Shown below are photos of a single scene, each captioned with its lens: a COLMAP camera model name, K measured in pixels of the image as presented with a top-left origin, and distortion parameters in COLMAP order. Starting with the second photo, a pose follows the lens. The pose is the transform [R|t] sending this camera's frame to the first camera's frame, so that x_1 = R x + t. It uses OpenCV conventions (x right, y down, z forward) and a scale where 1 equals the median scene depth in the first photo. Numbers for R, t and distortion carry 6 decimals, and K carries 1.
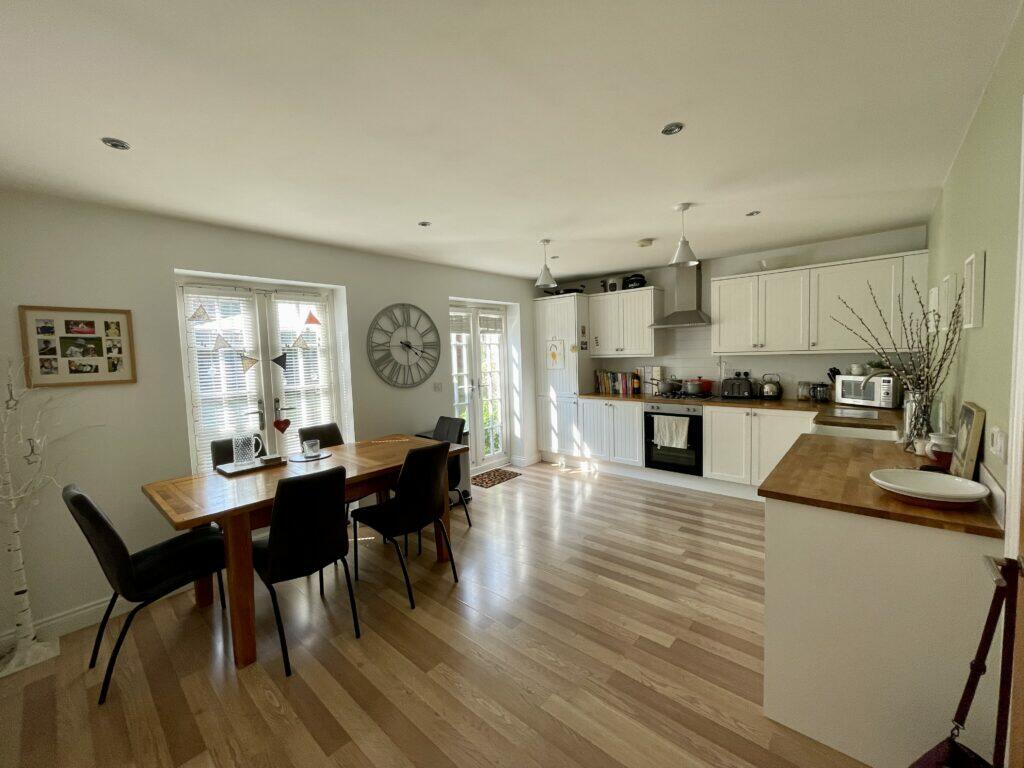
lens RADIAL K [[412.9, 0, 512.0], [0, 412.9, 378.3], [0, 0, 1]] dist [-0.000374, 0.000013]
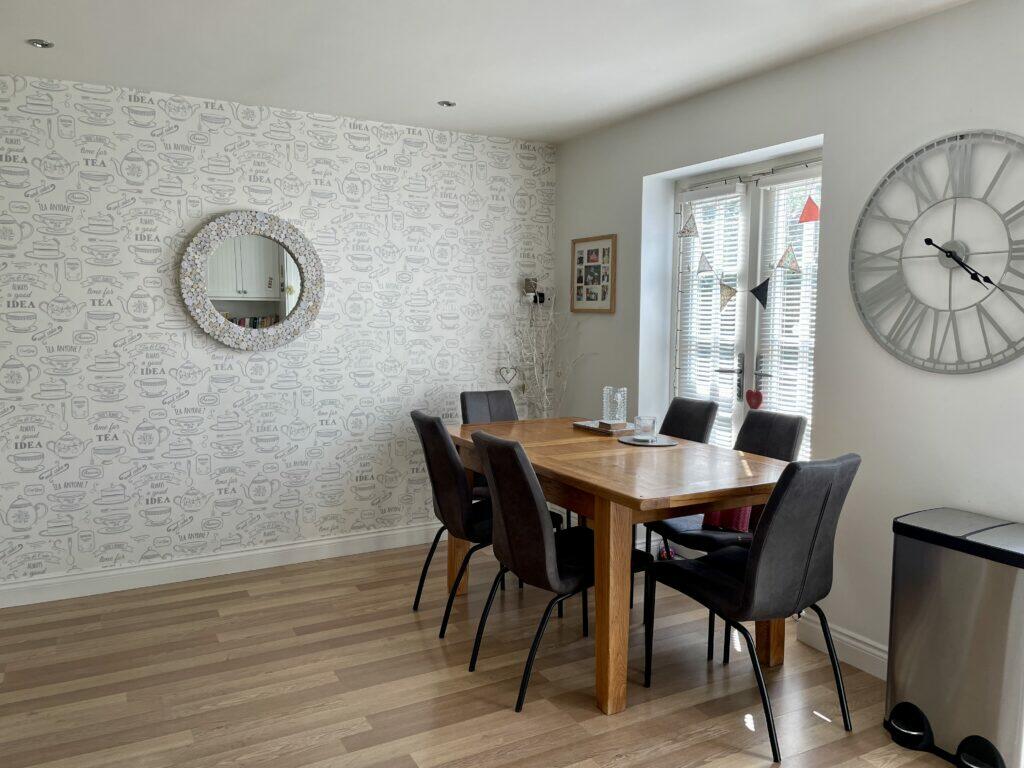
lens RADIAL K [[760.2, 0, 512.0], [0, 760.2, 384.0], [0, 0, 1]] dist [0.002007, 0.000173]
pose [[-0.325612, 0.114591, -0.938534, 0.507103], [-0.060495, 0.988070, 0.141627, -0.038754], [0.943566, 0.102892, -0.314795, 0.868041]]
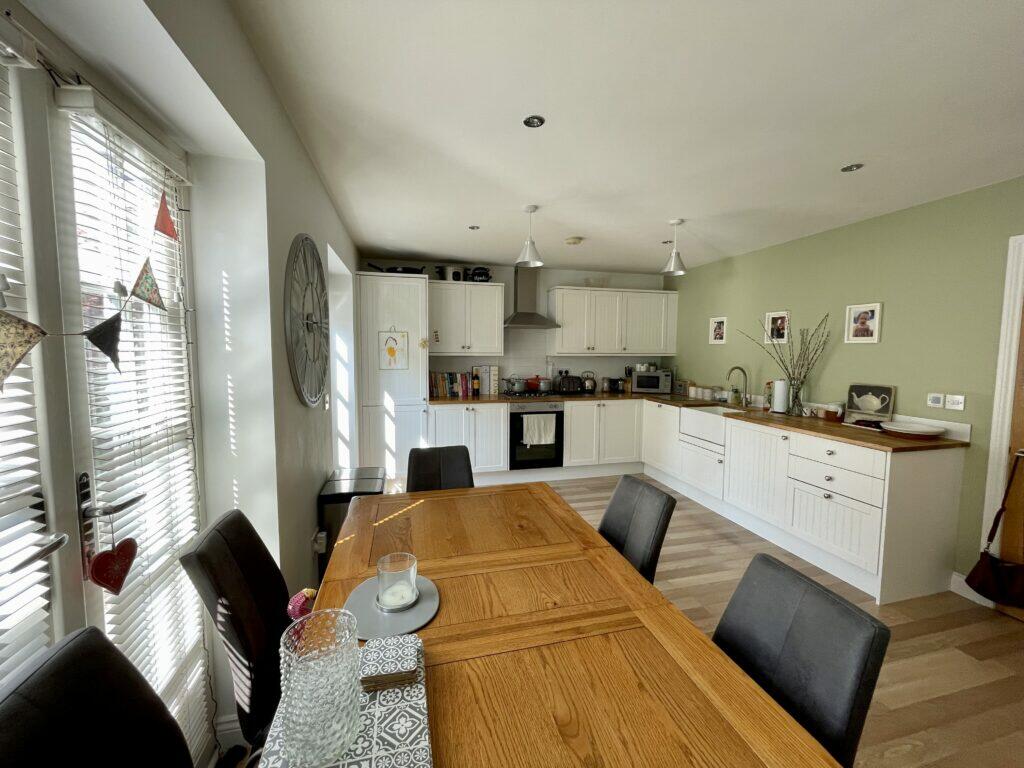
lens RADIAL K [[412.9, 0, 512.0], [0, 412.9, 378.3], [0, 0, 1]] dist [-0.000374, 0.000013]
pose [[0.561187, -0.022077, 0.827395, -0.527841], [0.027886, 0.999581, 0.007757, -0.007271], [-0.827219, 0.018719, 0.561567, 0.510097]]
